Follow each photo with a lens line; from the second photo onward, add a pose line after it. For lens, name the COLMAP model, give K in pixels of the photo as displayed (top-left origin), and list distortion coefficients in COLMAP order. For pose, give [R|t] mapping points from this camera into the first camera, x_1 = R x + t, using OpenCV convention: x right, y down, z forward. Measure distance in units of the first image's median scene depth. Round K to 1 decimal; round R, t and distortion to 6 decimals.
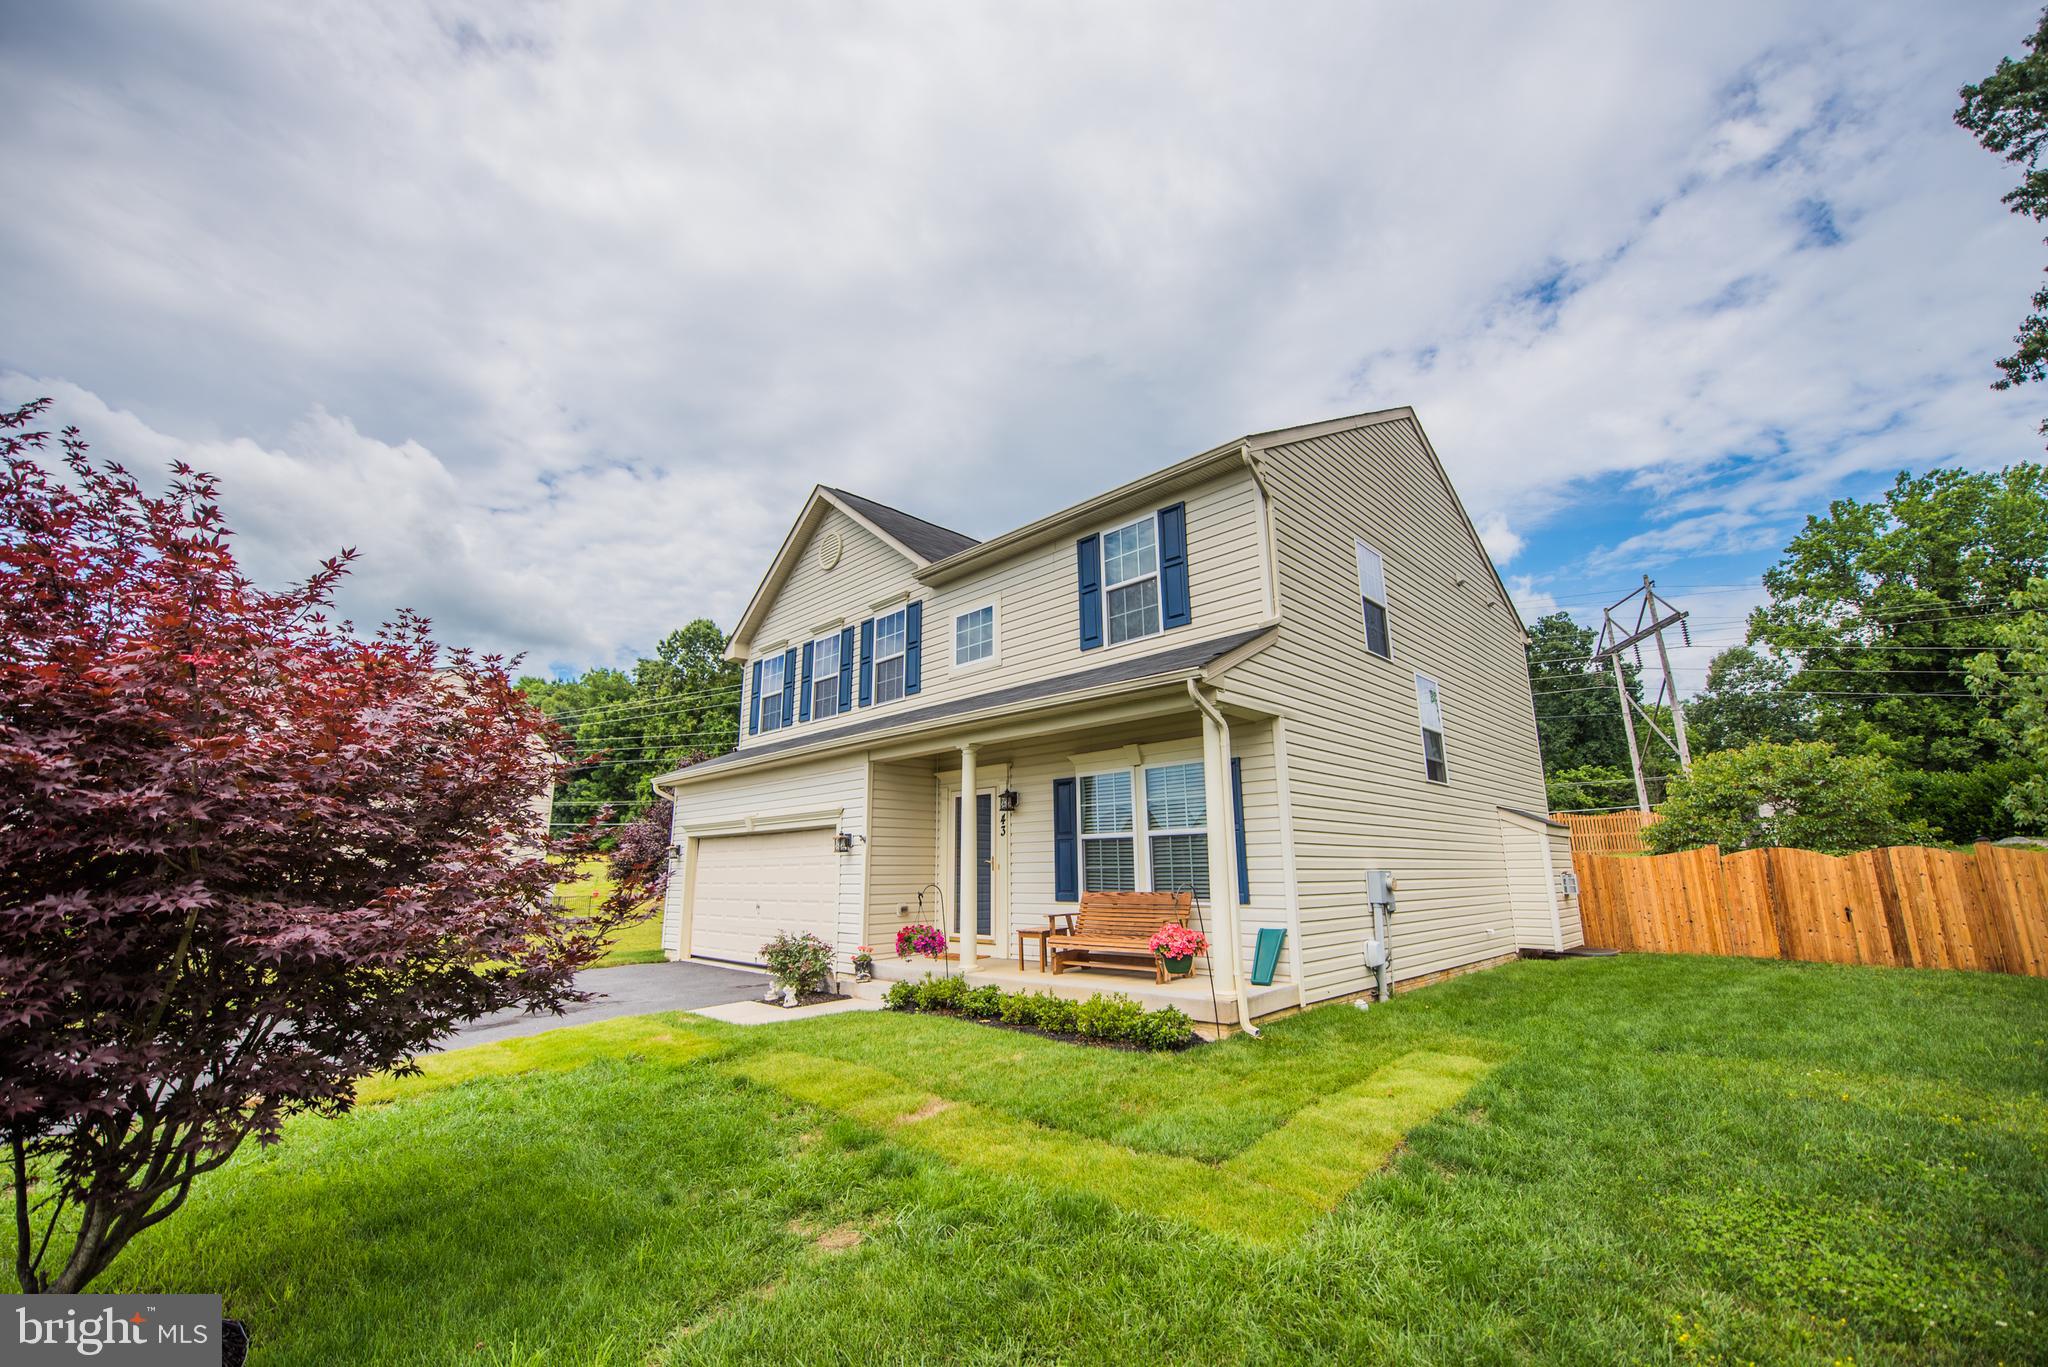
lens RADIAL K [[834.7, 0, 1017.3], [0, 834.7, 677.2], [0, 0, 1]] dist [-0.007223, -0.003259]
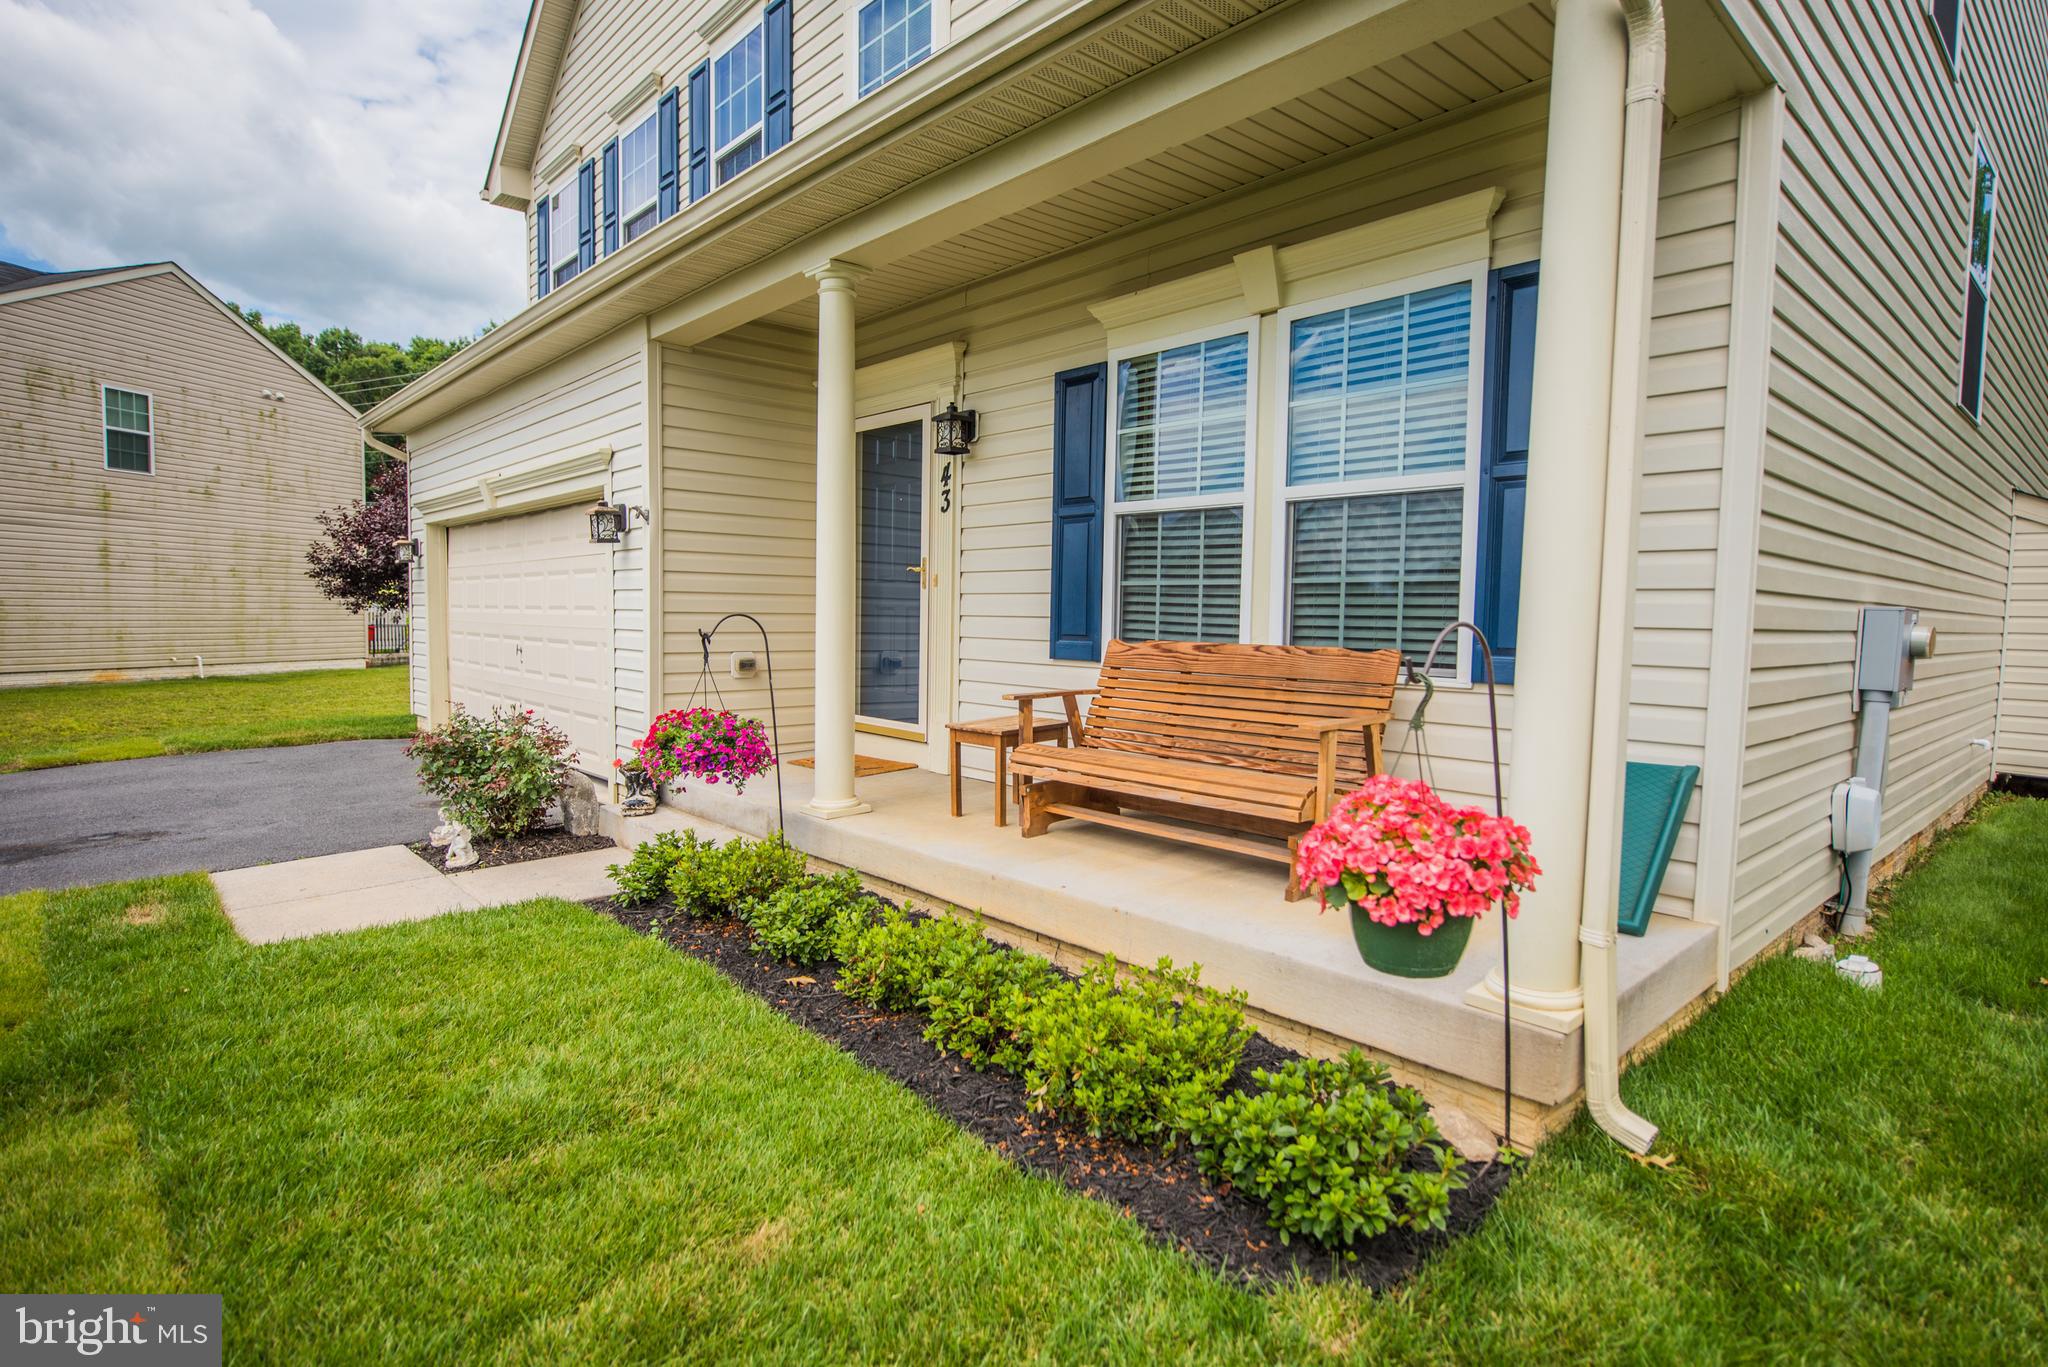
lens RADIAL K [[1055.6, 0, 1024.2], [0, 1055.6, 676.1], [0, 0, 1]] dist [0.001143, 0.000198]
pose [[0.998149, 0.028315, -0.053829, 0.058989], [-0.011600, 0.957405, 0.288516, 0.113884], [0.059706, -0.287358, 0.955961, 0.451466]]
